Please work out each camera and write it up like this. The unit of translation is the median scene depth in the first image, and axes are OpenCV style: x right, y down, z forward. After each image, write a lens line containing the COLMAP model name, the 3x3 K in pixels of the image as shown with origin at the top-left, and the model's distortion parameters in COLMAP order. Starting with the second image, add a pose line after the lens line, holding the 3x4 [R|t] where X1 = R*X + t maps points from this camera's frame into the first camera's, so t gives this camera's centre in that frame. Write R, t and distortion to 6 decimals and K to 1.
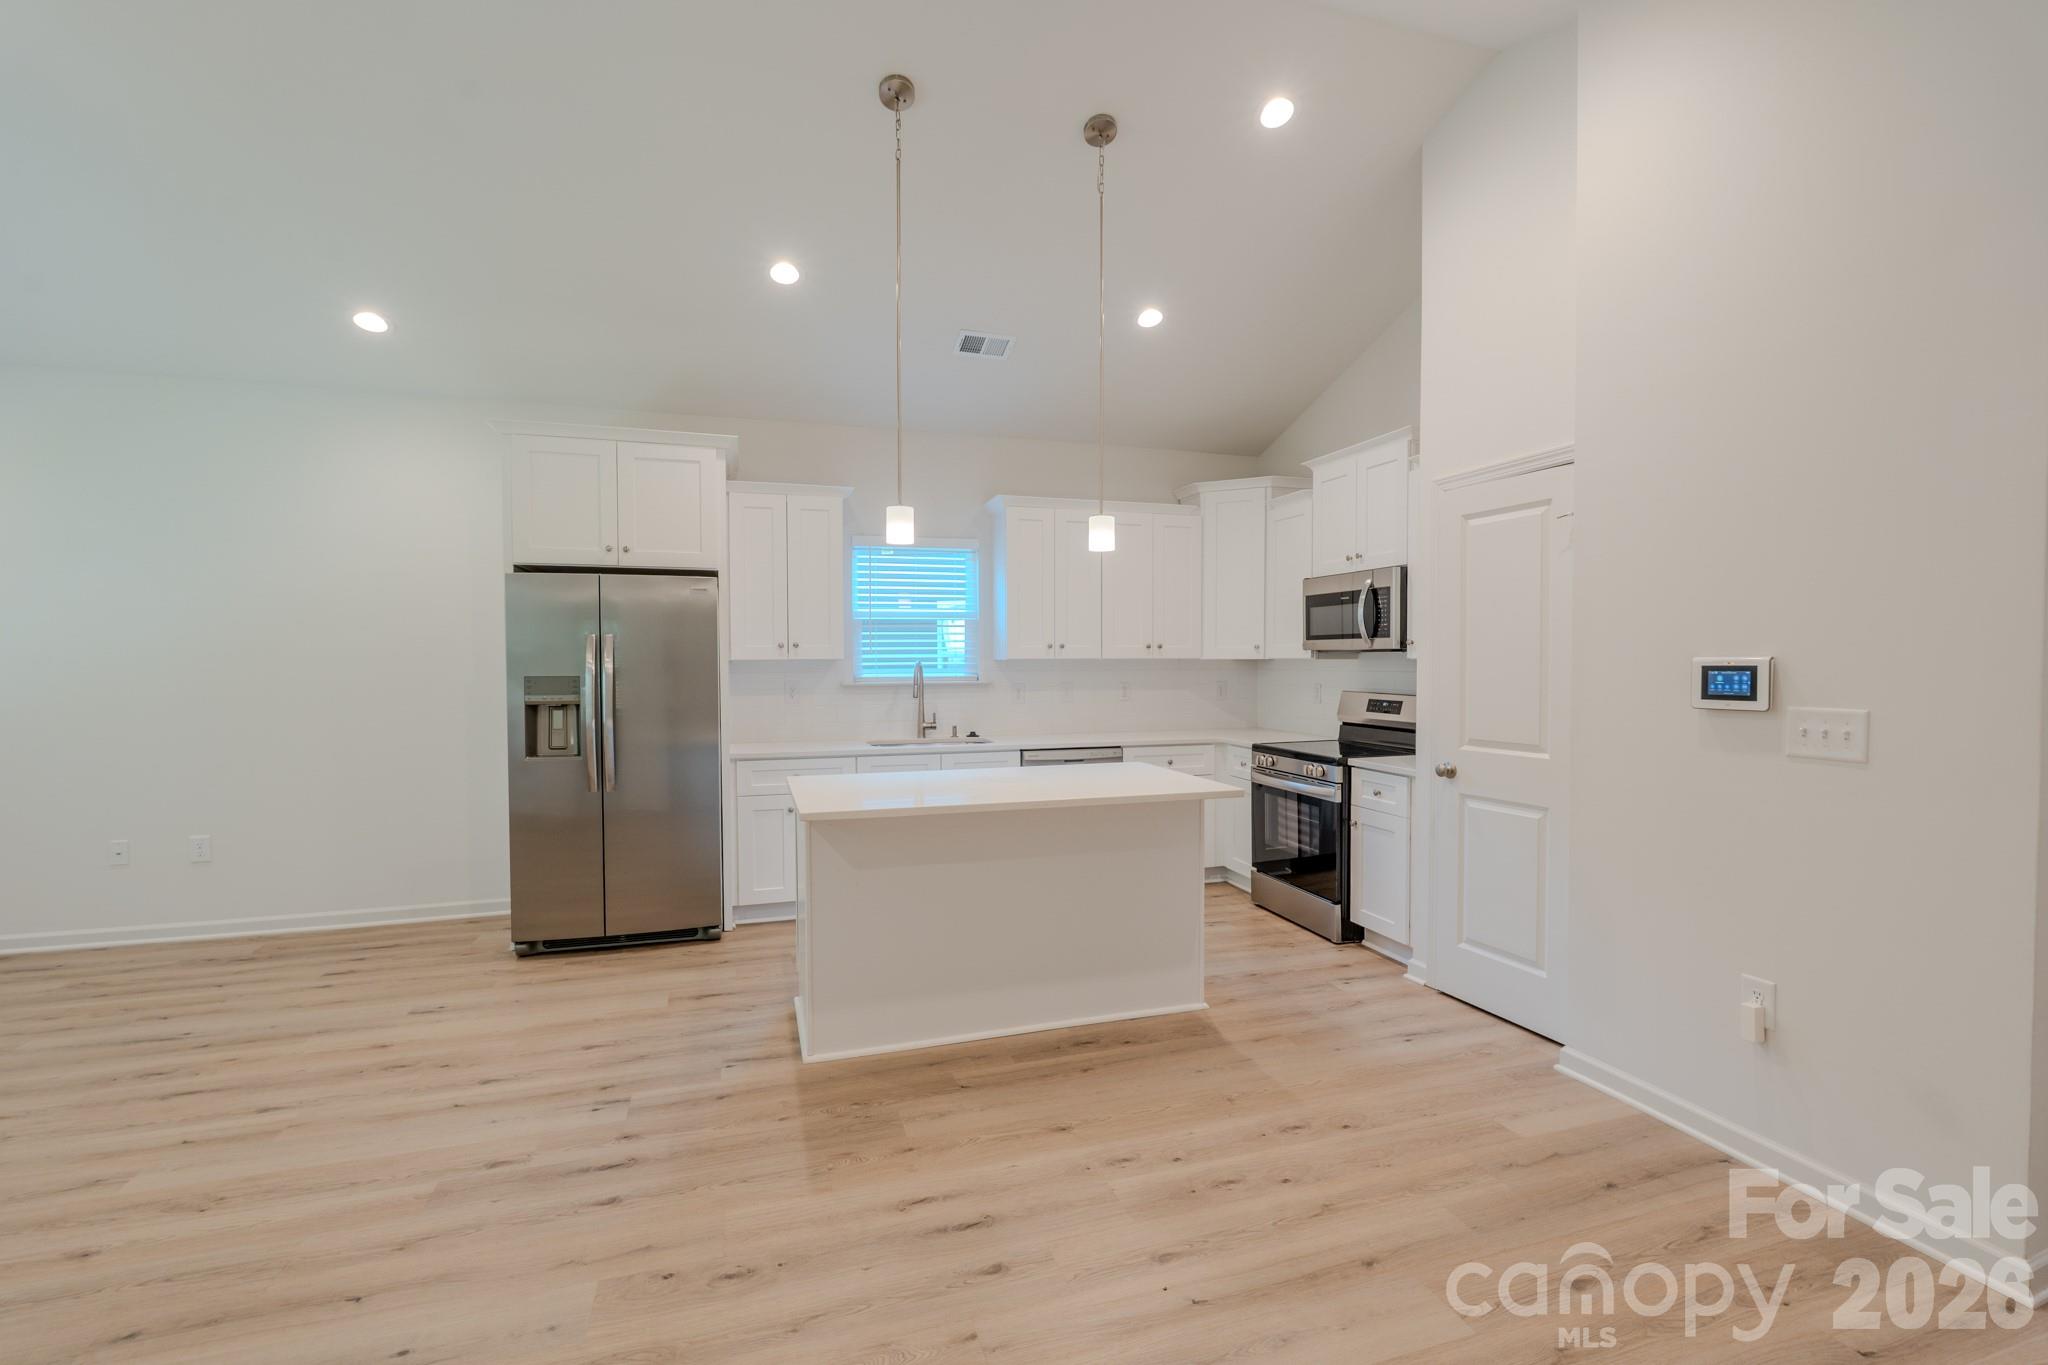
lens RADIAL K [[887.1, 0, 1026.6], [0, 887.1, 684.7], [0, 0, 1]] dist [-0.007512, 0.001065]
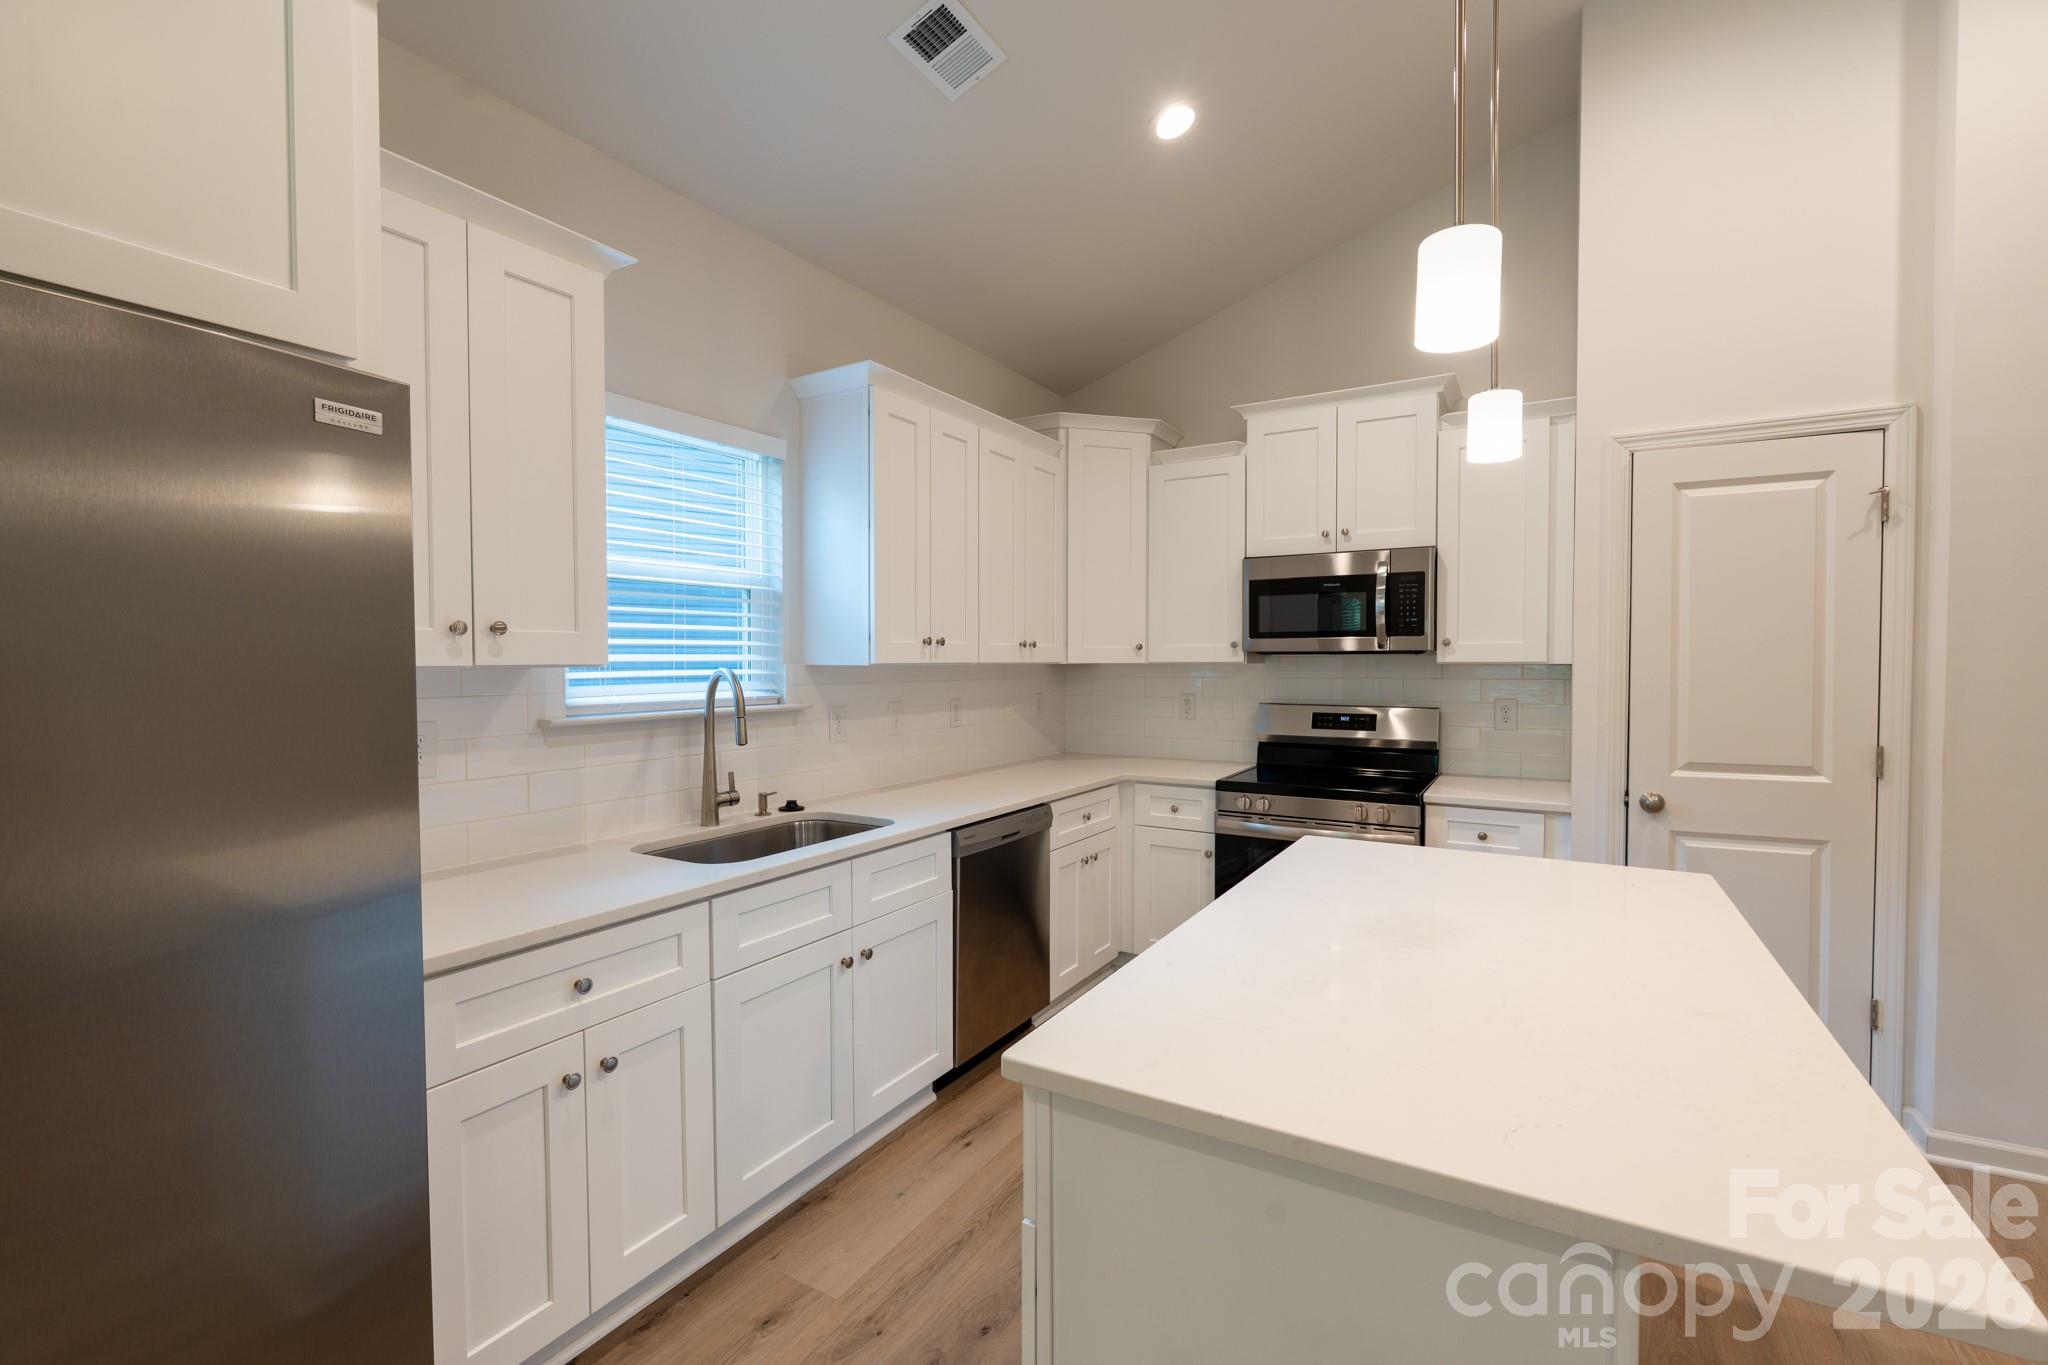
lens RADIAL K [[887.1, 0, 1024.1], [0, 887.1, 683.9], [0, 0, 1]] dist [-0.007512, 0.001065]
pose [[0.747853, -0.016194, 0.663667, -0.432538], [0.019671, 0.999804, 0.002230, -0.021437], [-0.663573, 0.011387, 0.748025, 0.717341]]
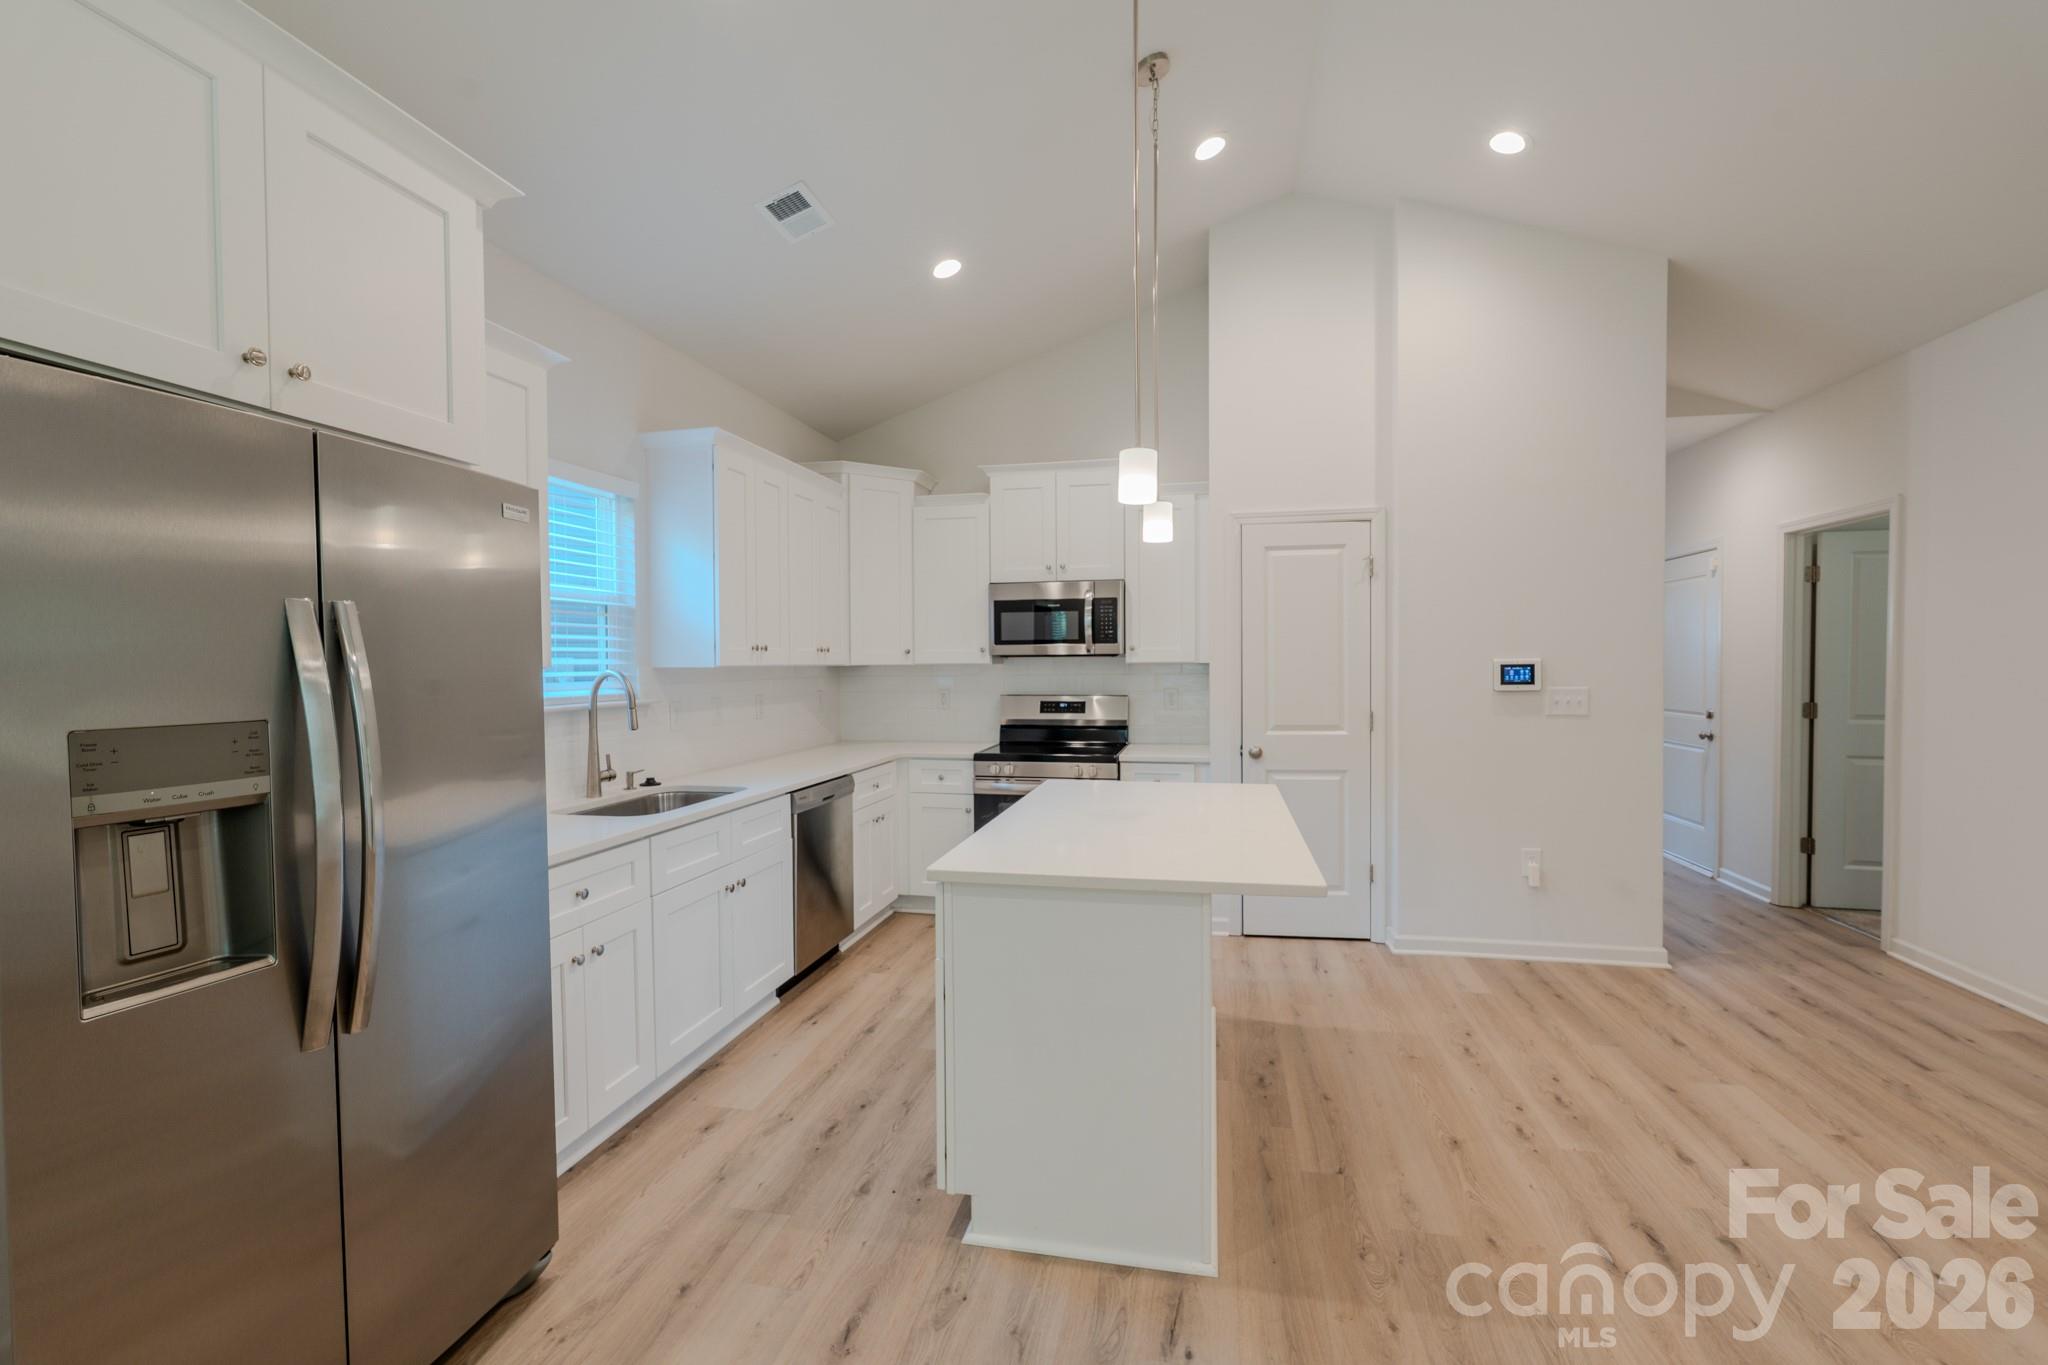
lens RADIAL K [[887.1, 0, 1024.6], [0, 887.1, 681.6], [0, 0, 1]] dist [-0.007512, 0.001065]
pose [[0.494812, -0.020711, 0.868753, -0.688117], [0.032368, 0.999461, 0.005391, -0.017320], [-0.868397, 0.025452, 0.495216, 0.613442]]
